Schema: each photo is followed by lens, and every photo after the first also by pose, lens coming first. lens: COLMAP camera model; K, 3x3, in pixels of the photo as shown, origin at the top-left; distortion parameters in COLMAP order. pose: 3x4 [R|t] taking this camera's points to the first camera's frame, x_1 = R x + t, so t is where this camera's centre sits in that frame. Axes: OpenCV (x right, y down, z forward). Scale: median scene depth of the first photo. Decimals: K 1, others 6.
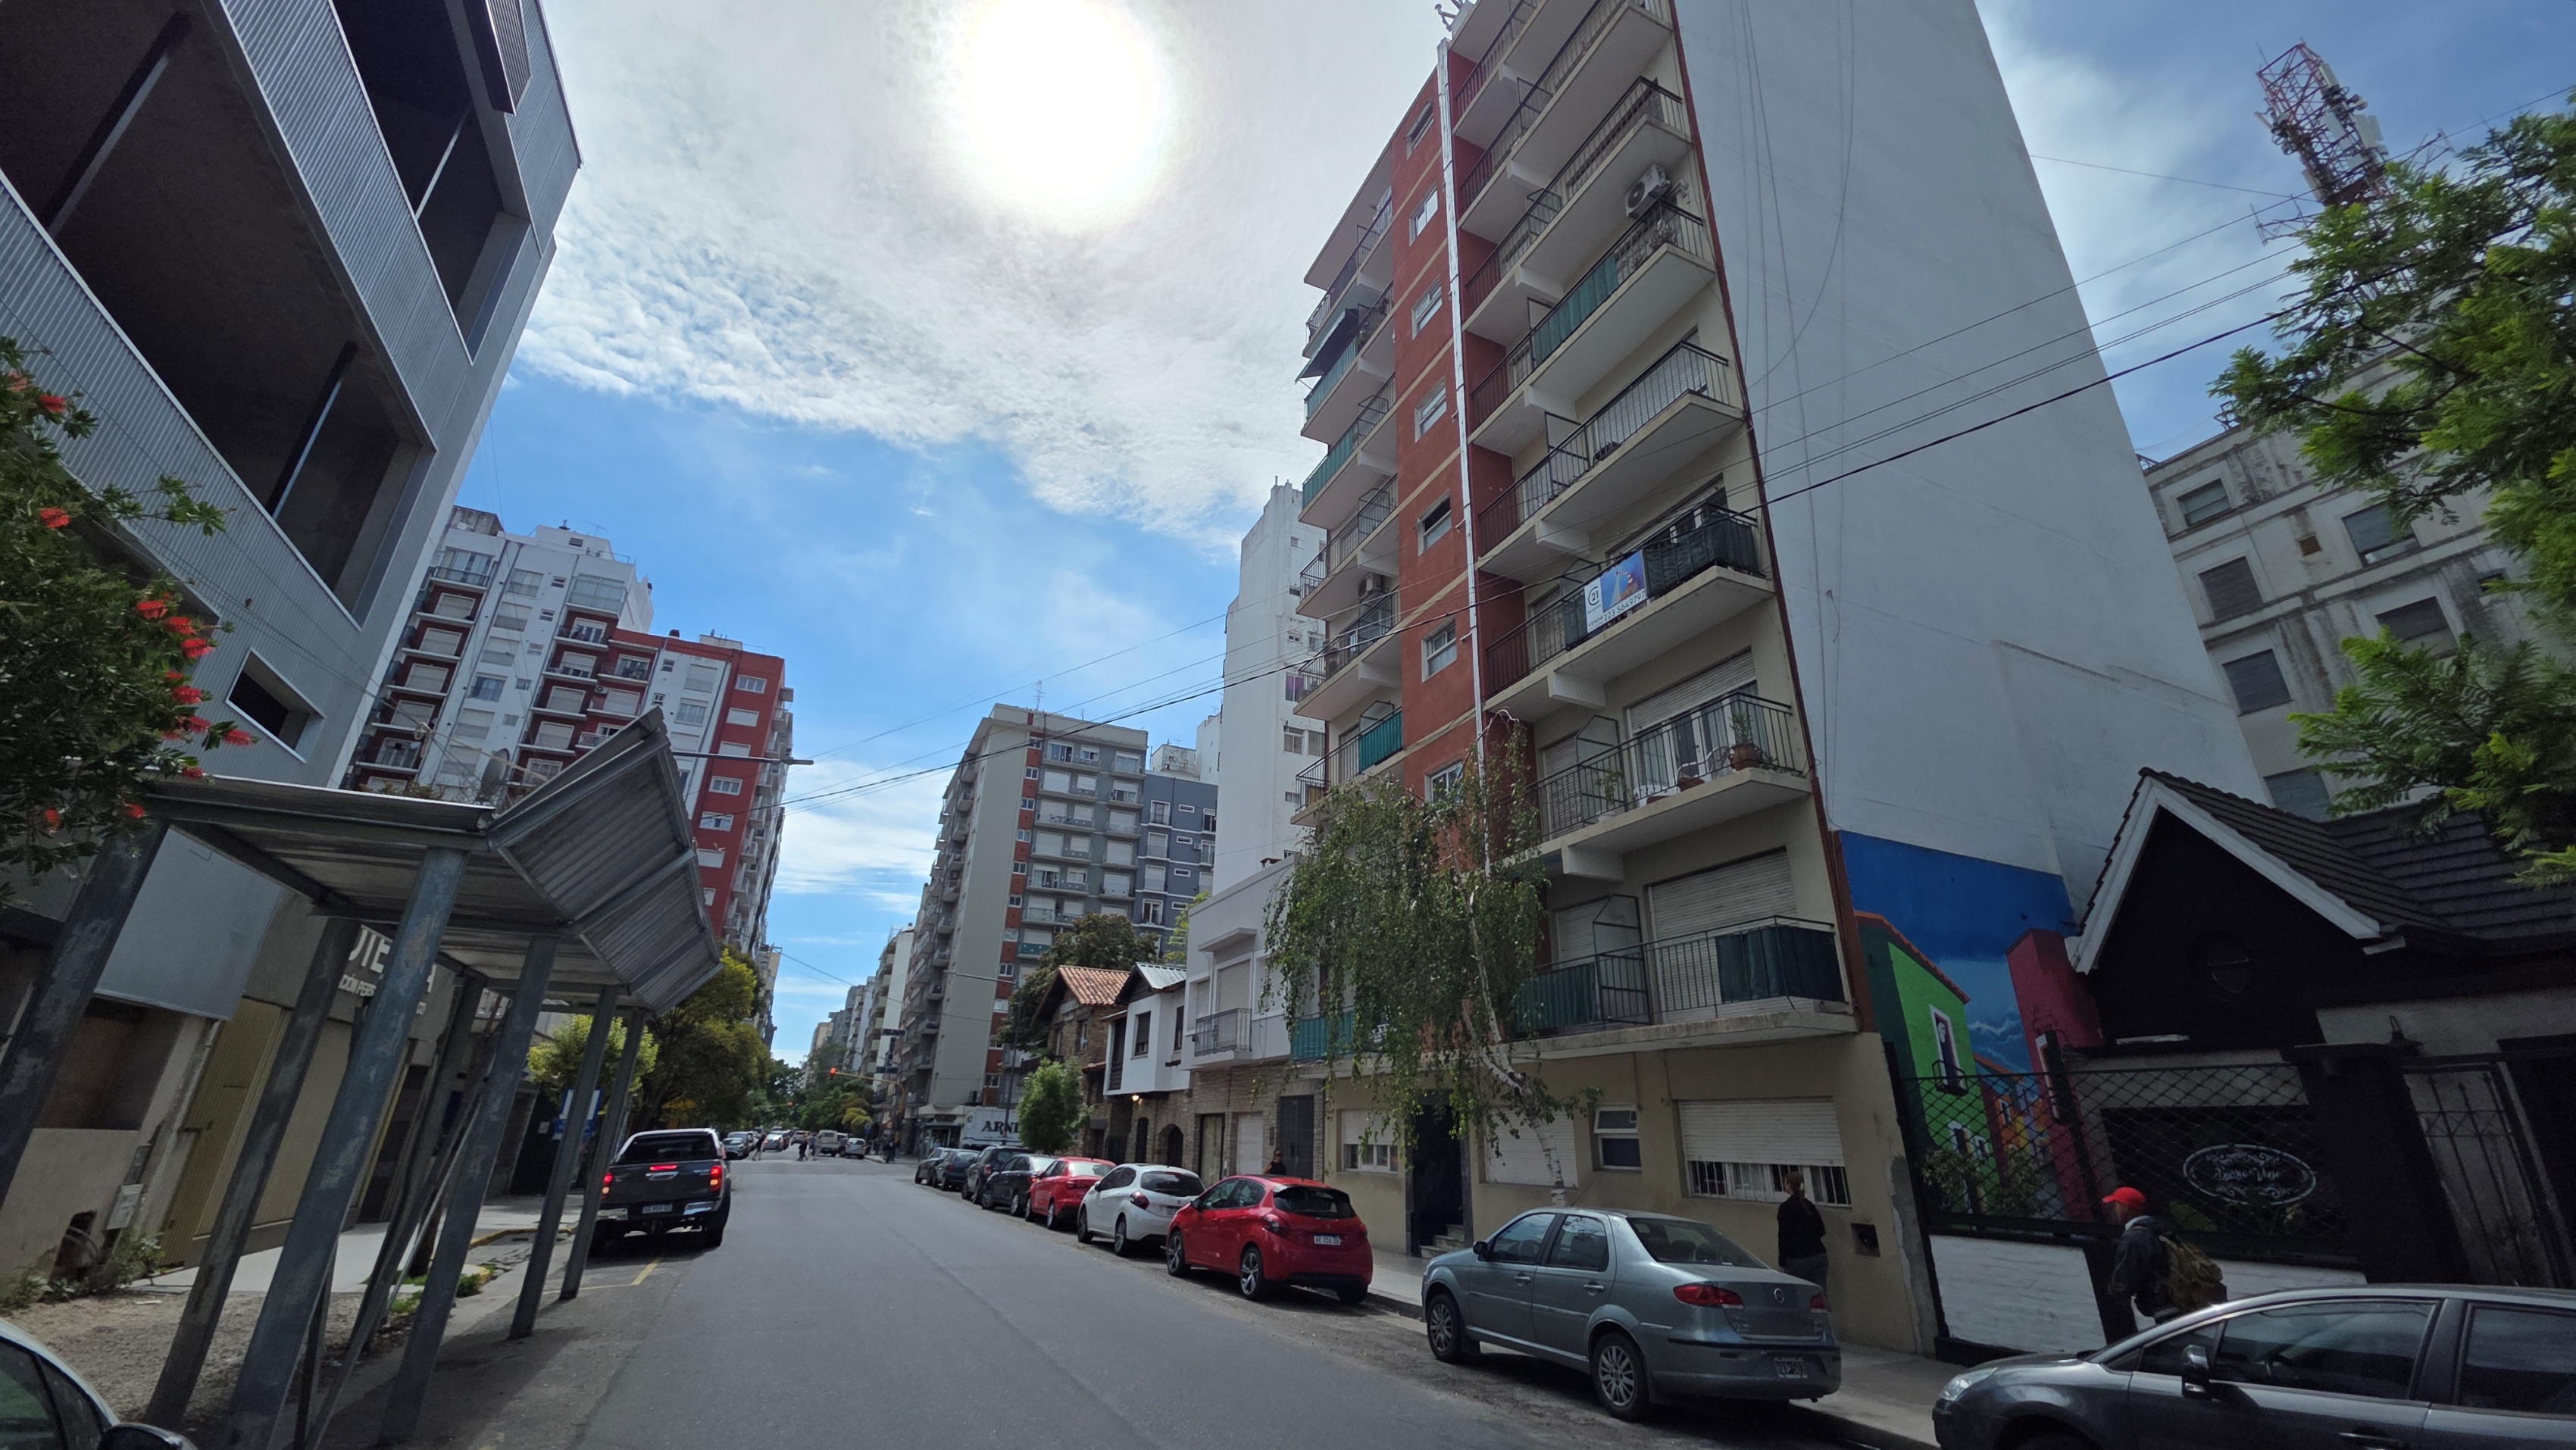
lens RADIAL K [[1022.6, 0, 1290.3], [0, 1022.6, 711.5], [0, 0, 1]] dist [0.010251, -0.007489]
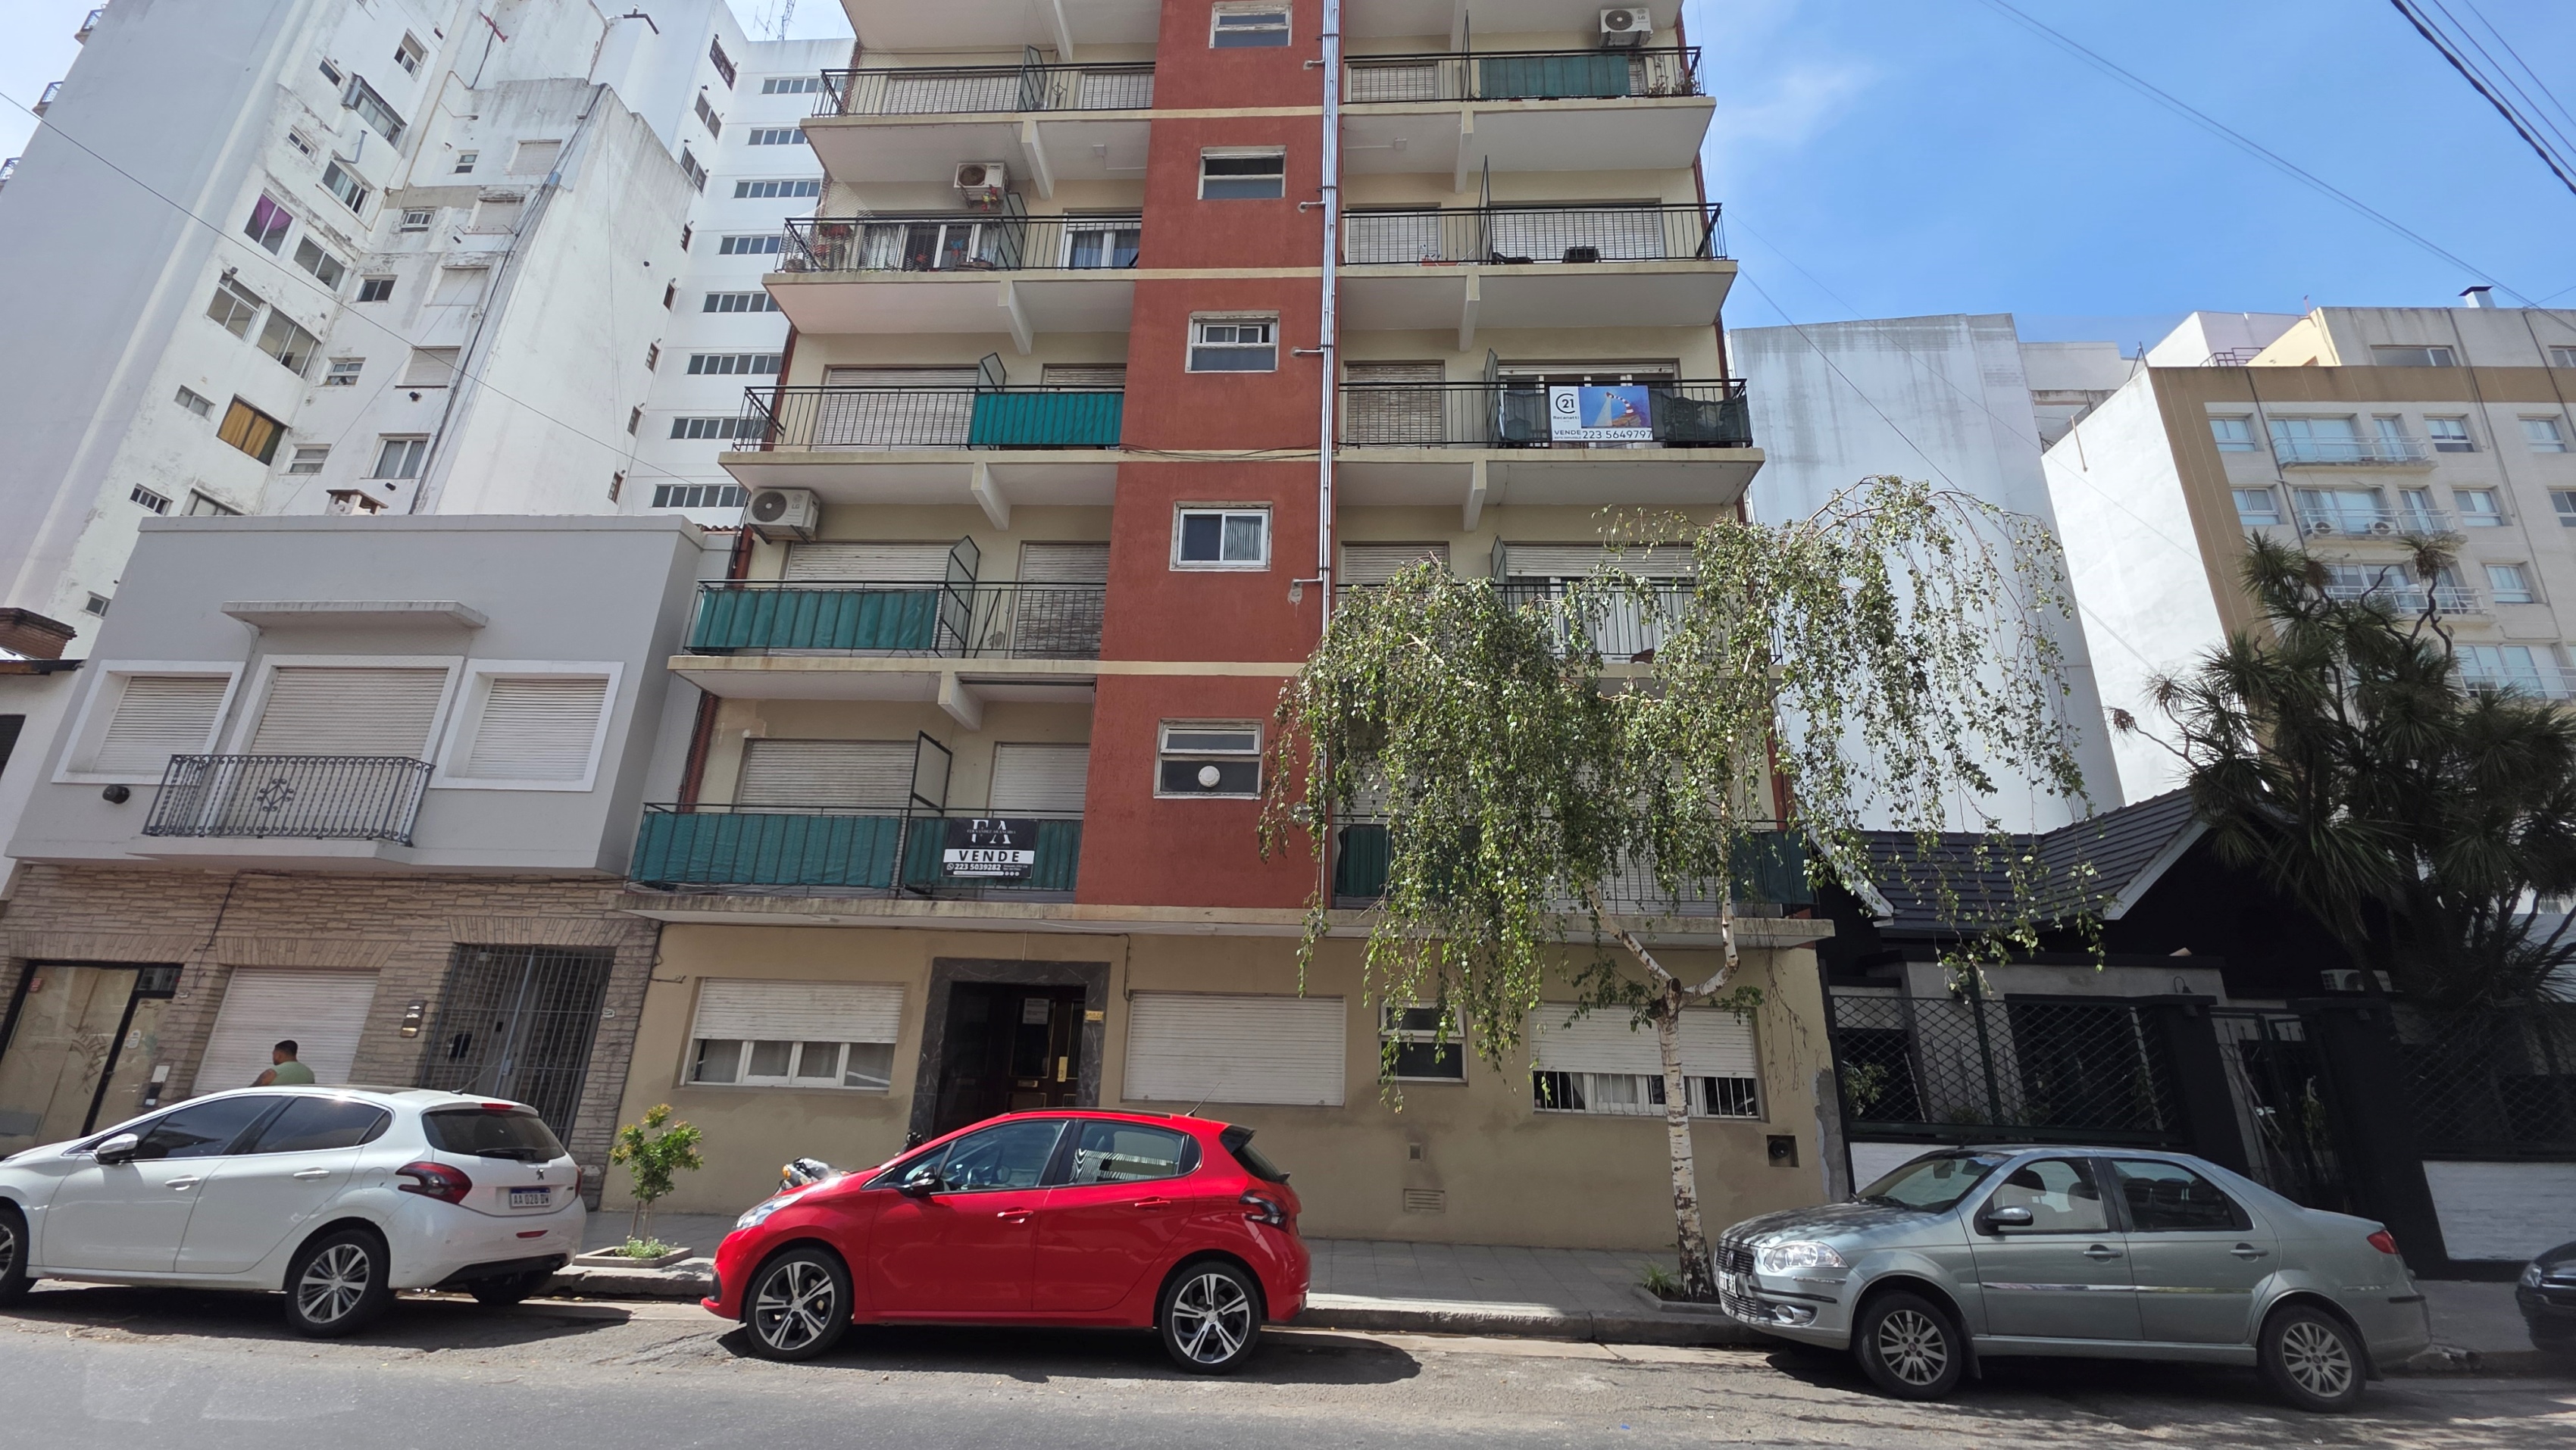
lens RADIAL K [[1022.6, 0, 1290.3], [0, 1022.6, 711.5], [0, 0, 1]] dist [0.010251, -0.007489]
pose [[0.473988, 0.275600, 0.836289, -0.428288], [-0.356523, 0.928490, -0.103916, 0.282596], [-0.805125, -0.248901, 0.538351, 0.684434]]
